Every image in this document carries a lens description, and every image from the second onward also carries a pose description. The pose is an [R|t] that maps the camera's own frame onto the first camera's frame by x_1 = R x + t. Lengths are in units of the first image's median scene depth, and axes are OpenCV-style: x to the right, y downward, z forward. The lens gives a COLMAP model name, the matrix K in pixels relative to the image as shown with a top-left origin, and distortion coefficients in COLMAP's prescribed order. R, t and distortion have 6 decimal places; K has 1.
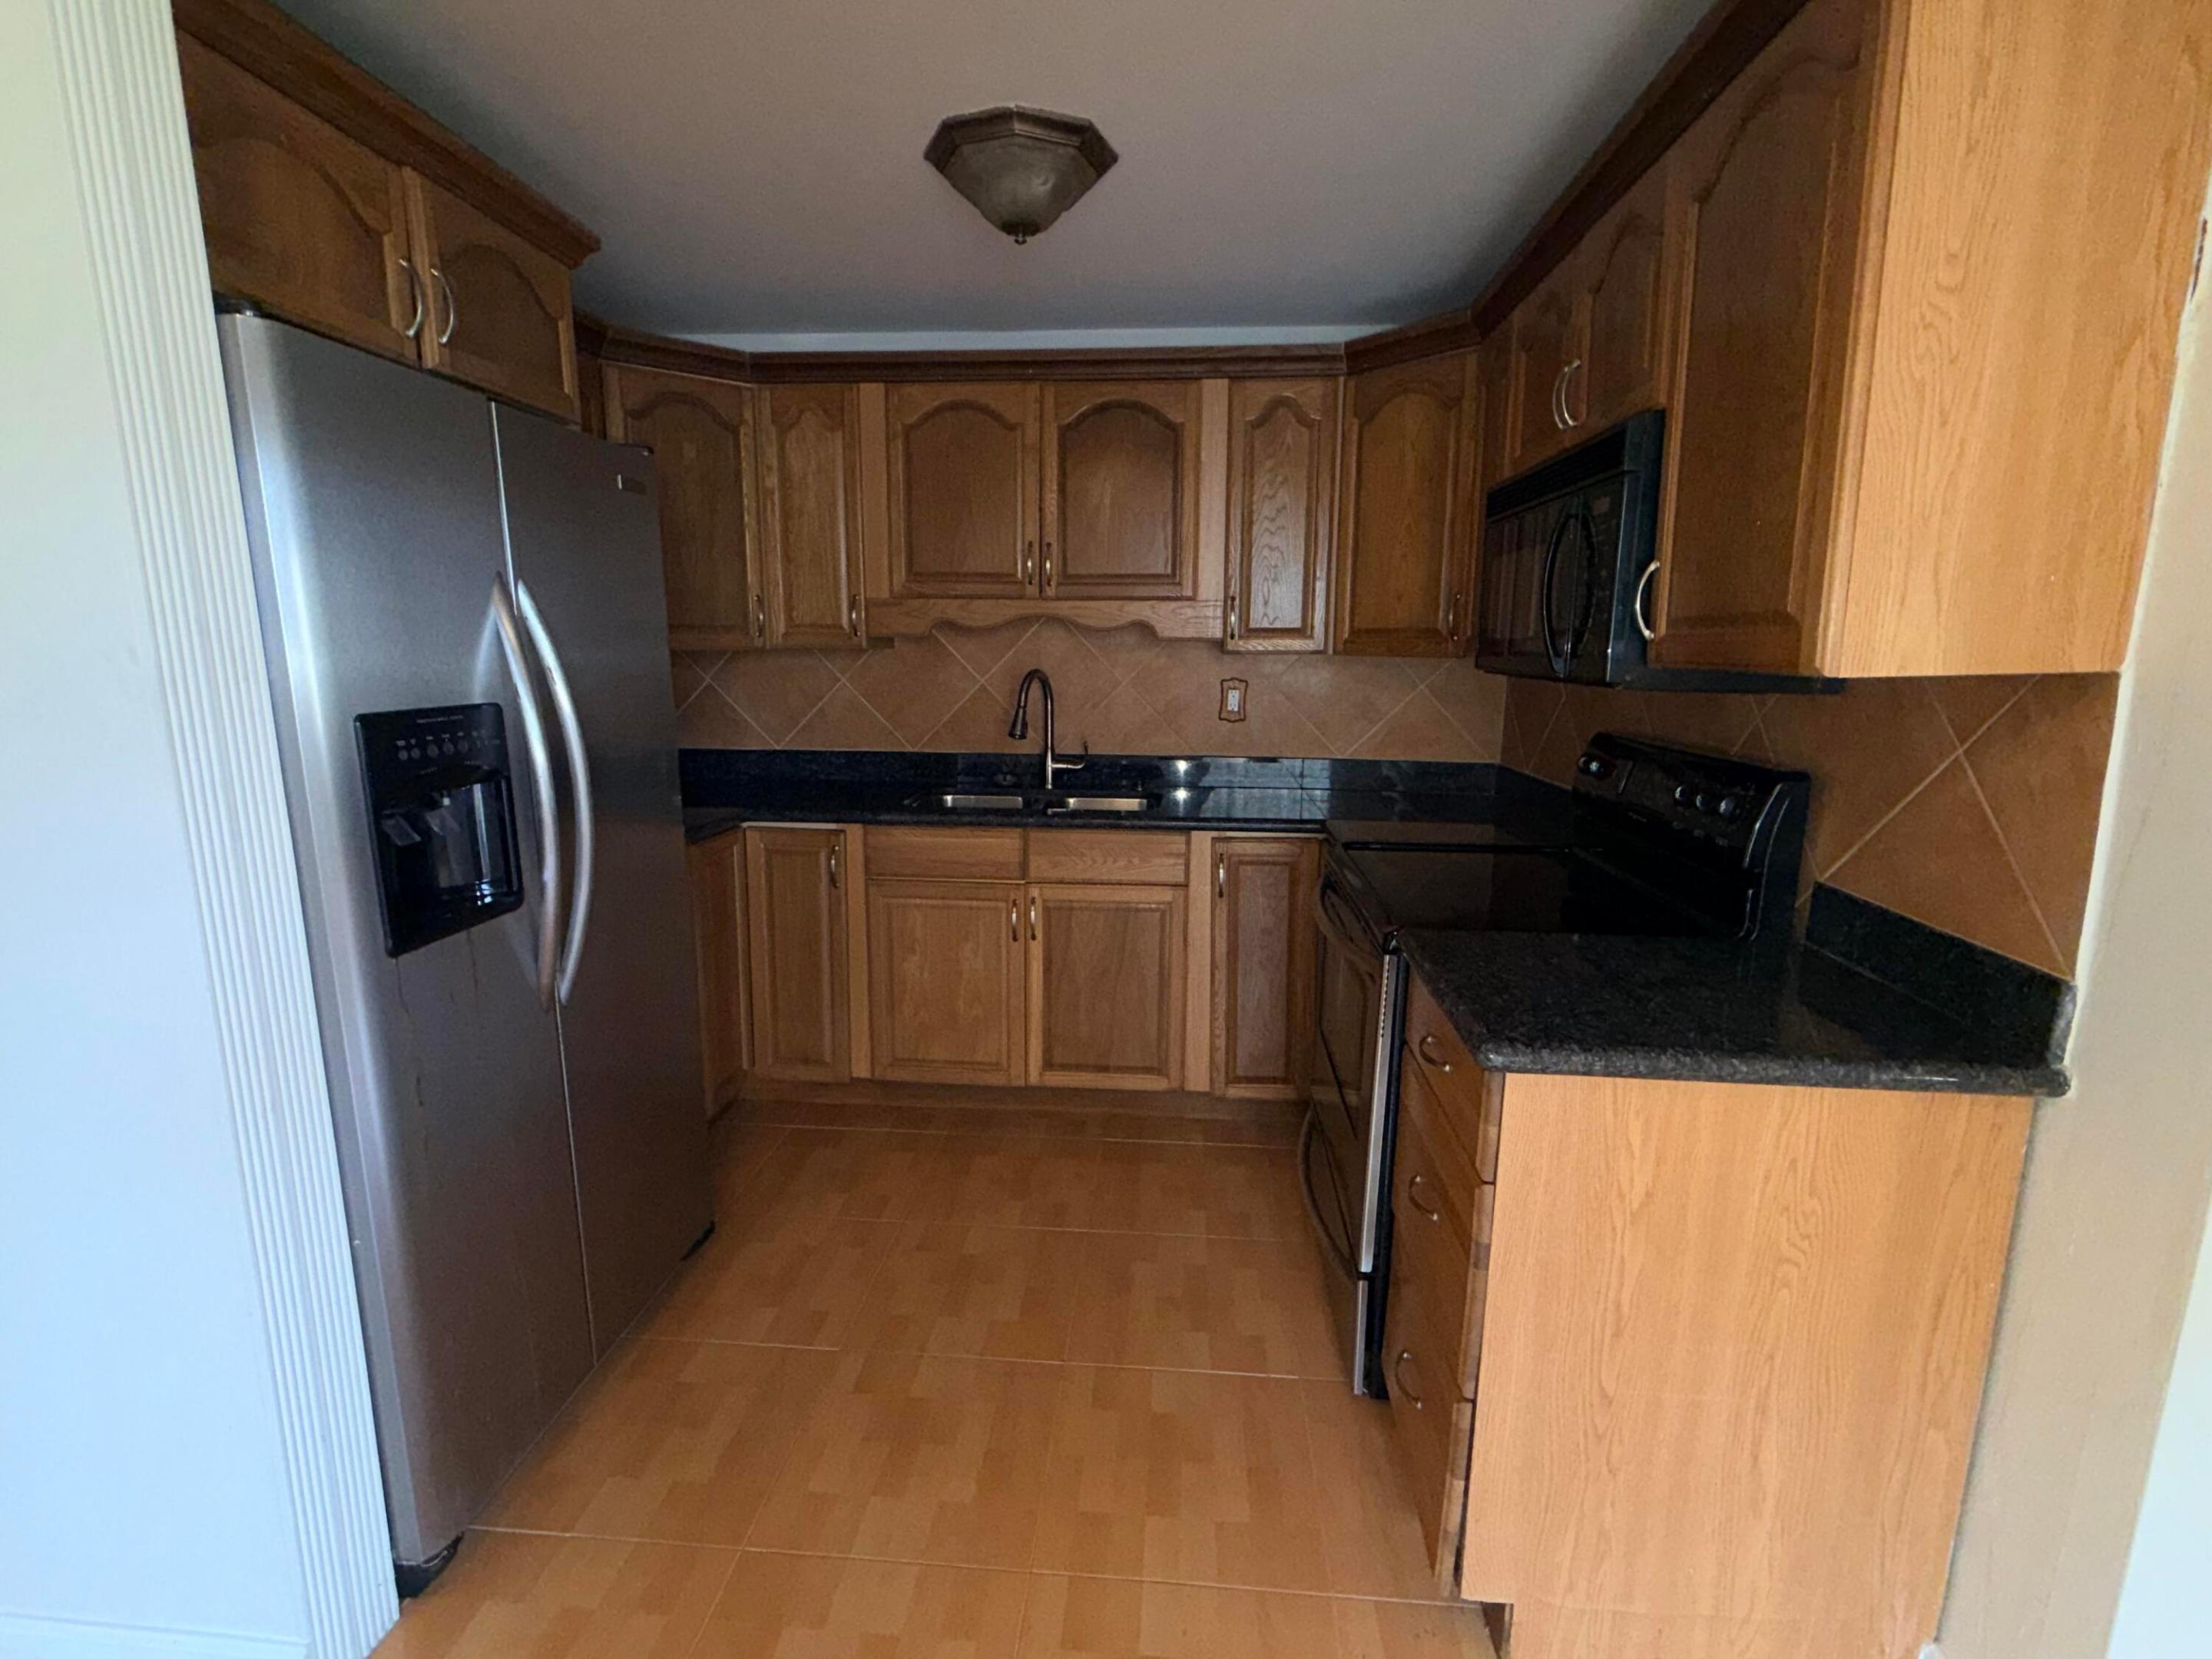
lens RADIAL K [[1014.5, 0, 1099.5], [0, 1014.5, 835.2], [0, 0, 1]] dist [0.004780, -0.001321]
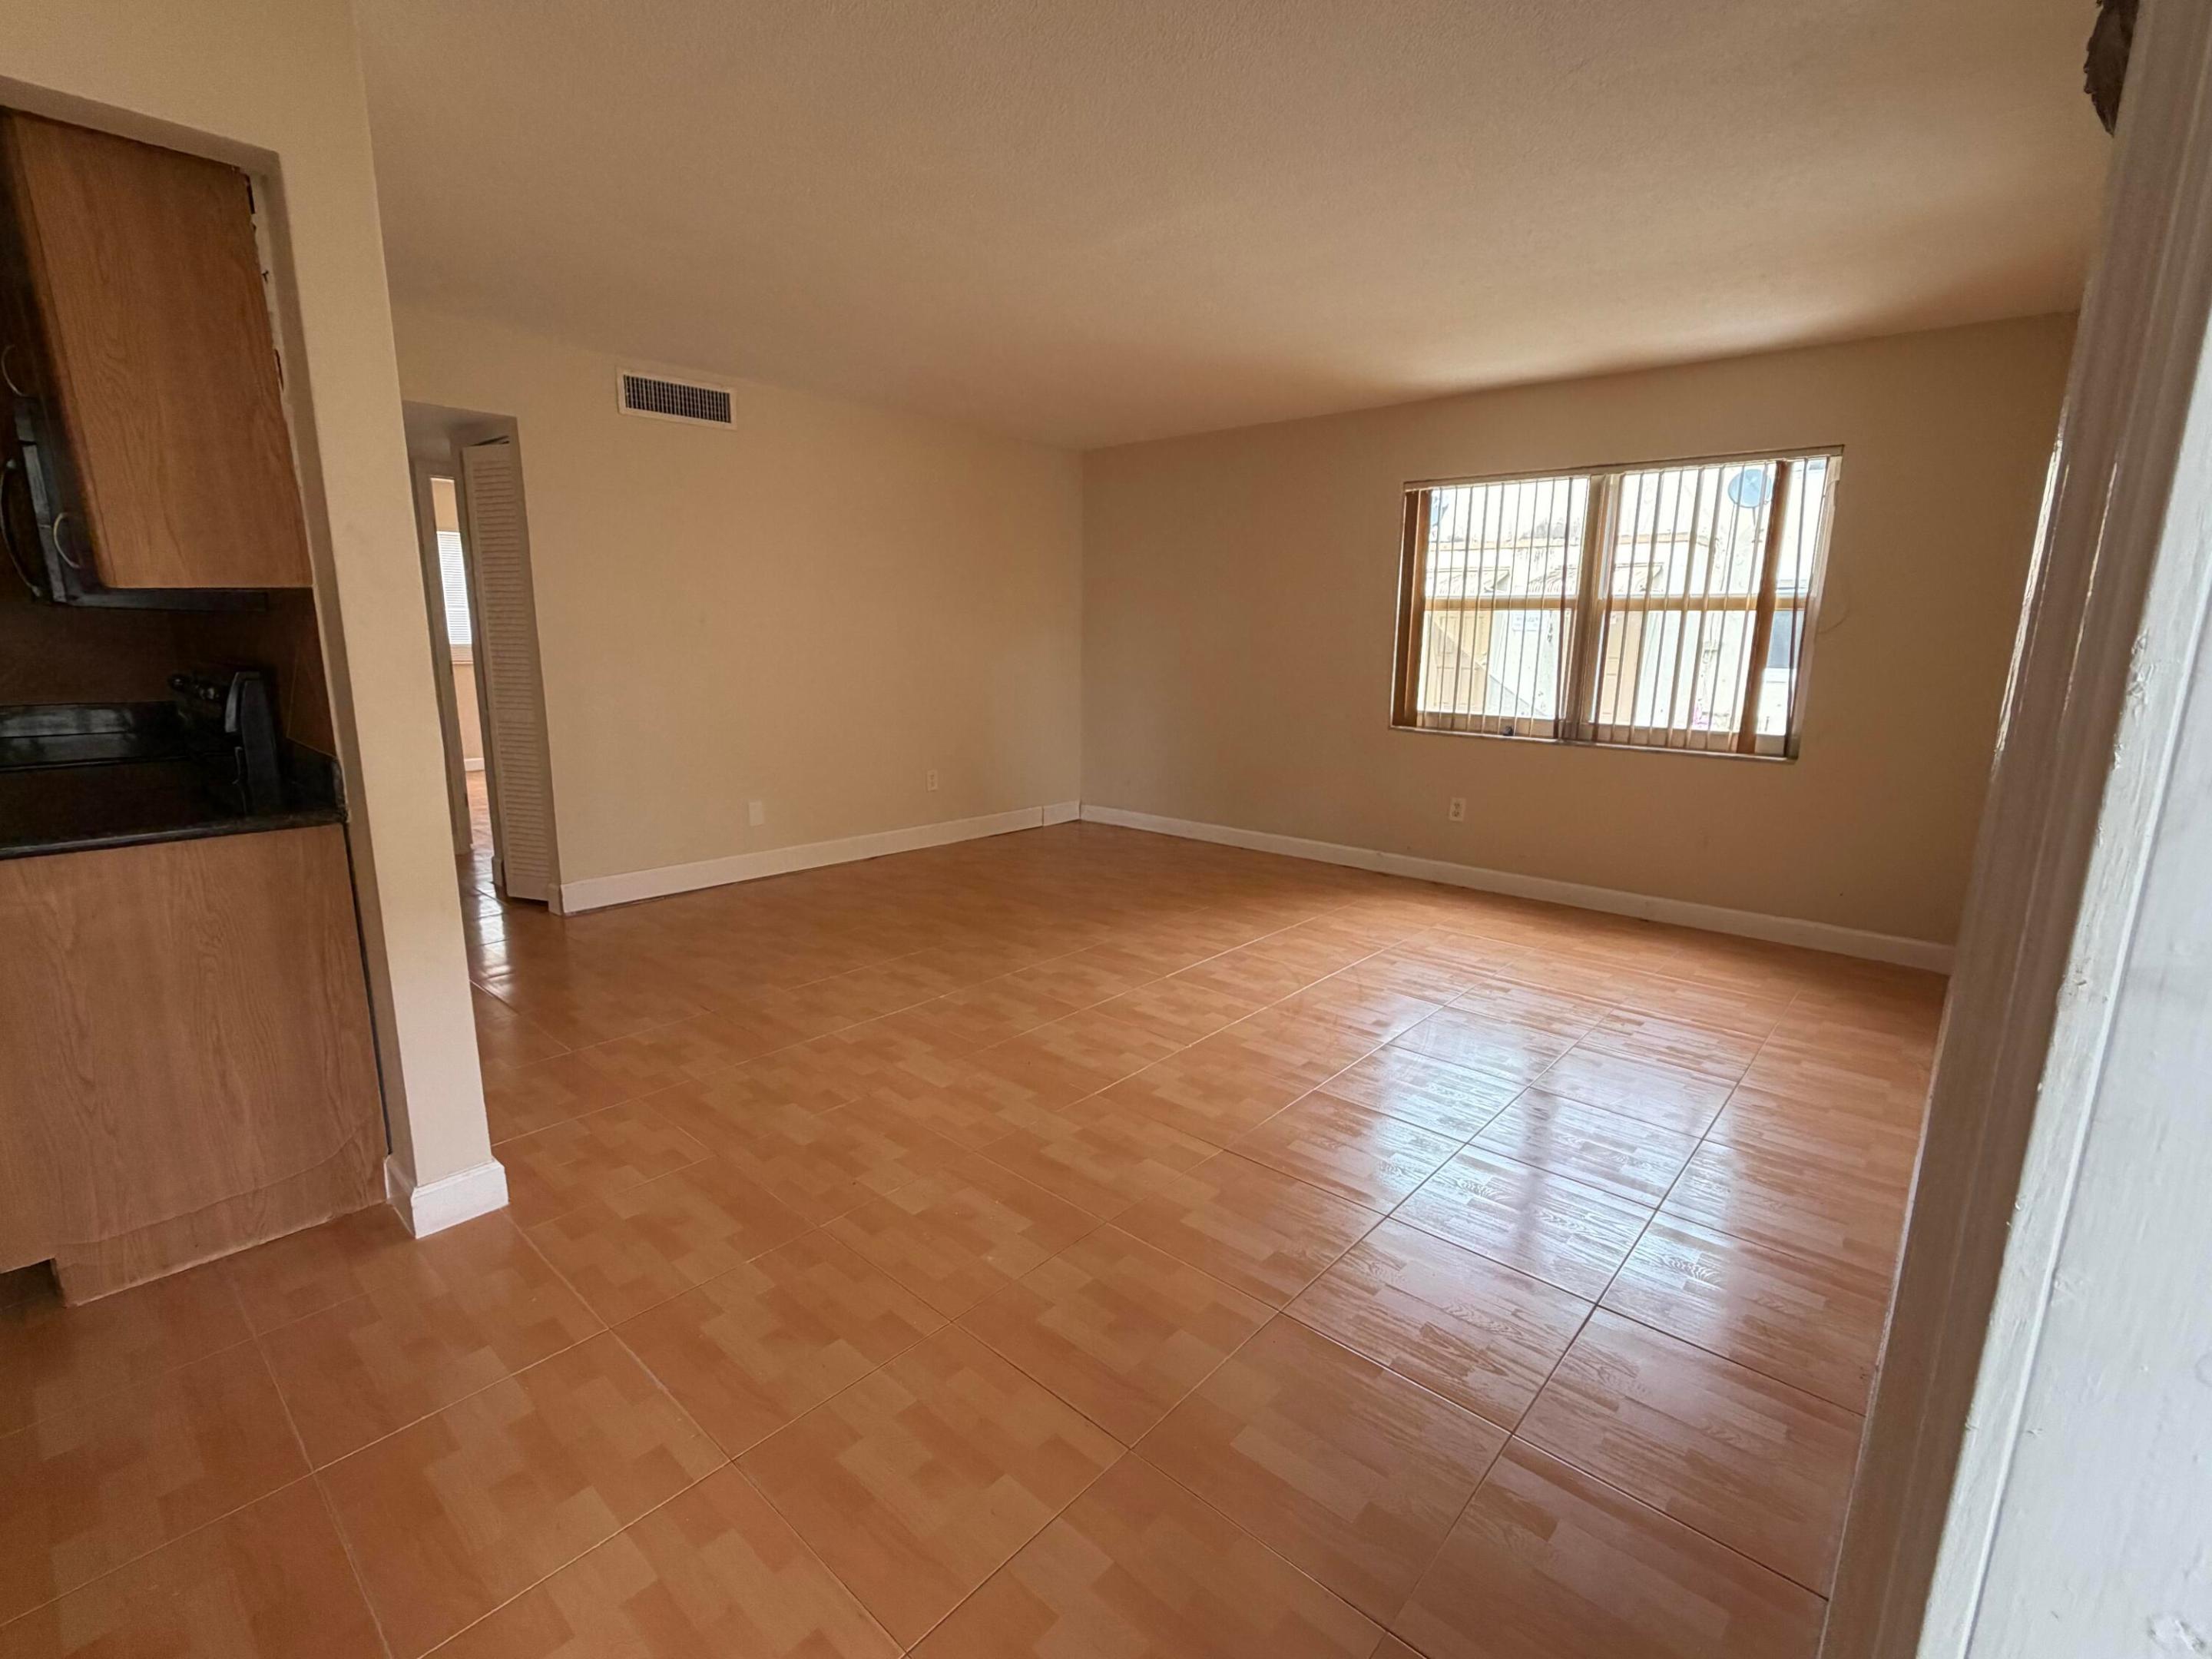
lens RADIAL K [[1014.5, 0, 1102.3], [0, 1014.5, 833.0], [0, 0, 1]] dist [0.004780, -0.001321]
pose [[0.604608, -0.163200, 0.779625, 0.132924], [0.144350, 0.985028, 0.094252, 0.121188], [-0.783334, 0.055553, 0.619113, -0.486578]]
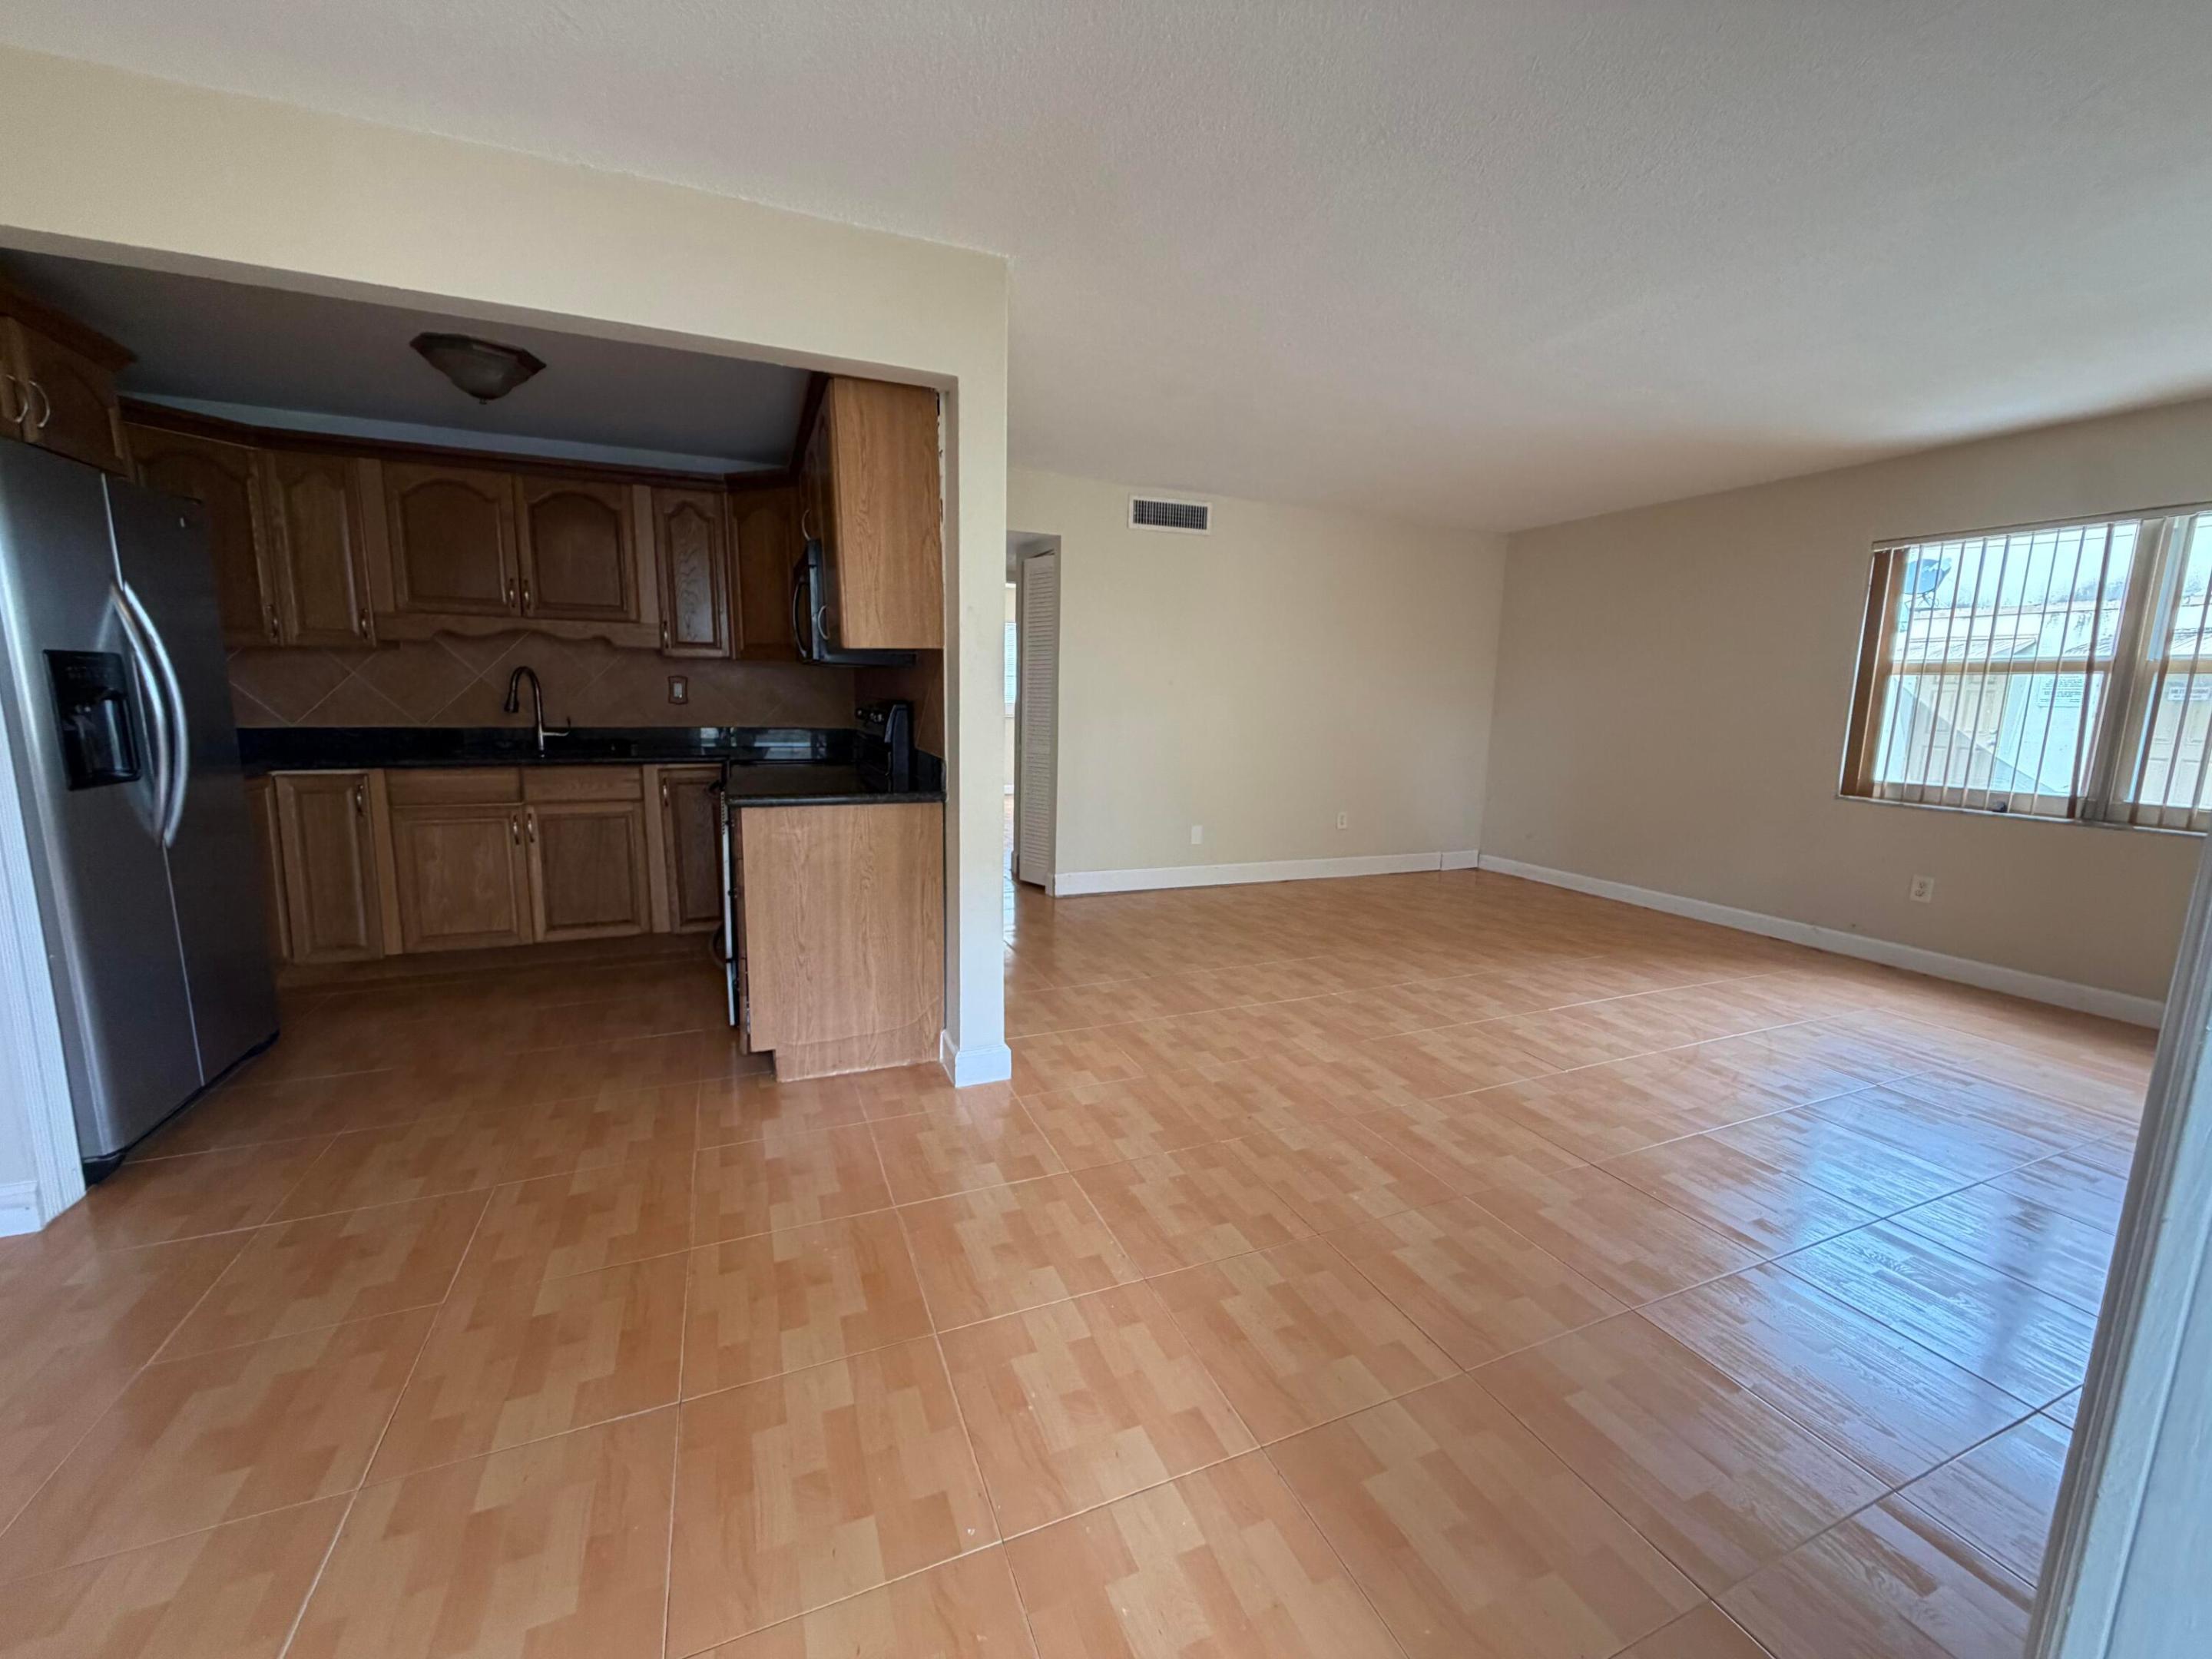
lens RADIAL K [[883.0, 0, 1099.1], [0, 883.0, 830.2], [0, 0, 1]] dist [0.000767, 0.000233]
pose [[0.886844, -0.063459, 0.457691, 0.081124], [0.074761, 0.997180, -0.006601, 0.154536], [-0.455981, 0.040071, 0.889087, -0.540559]]
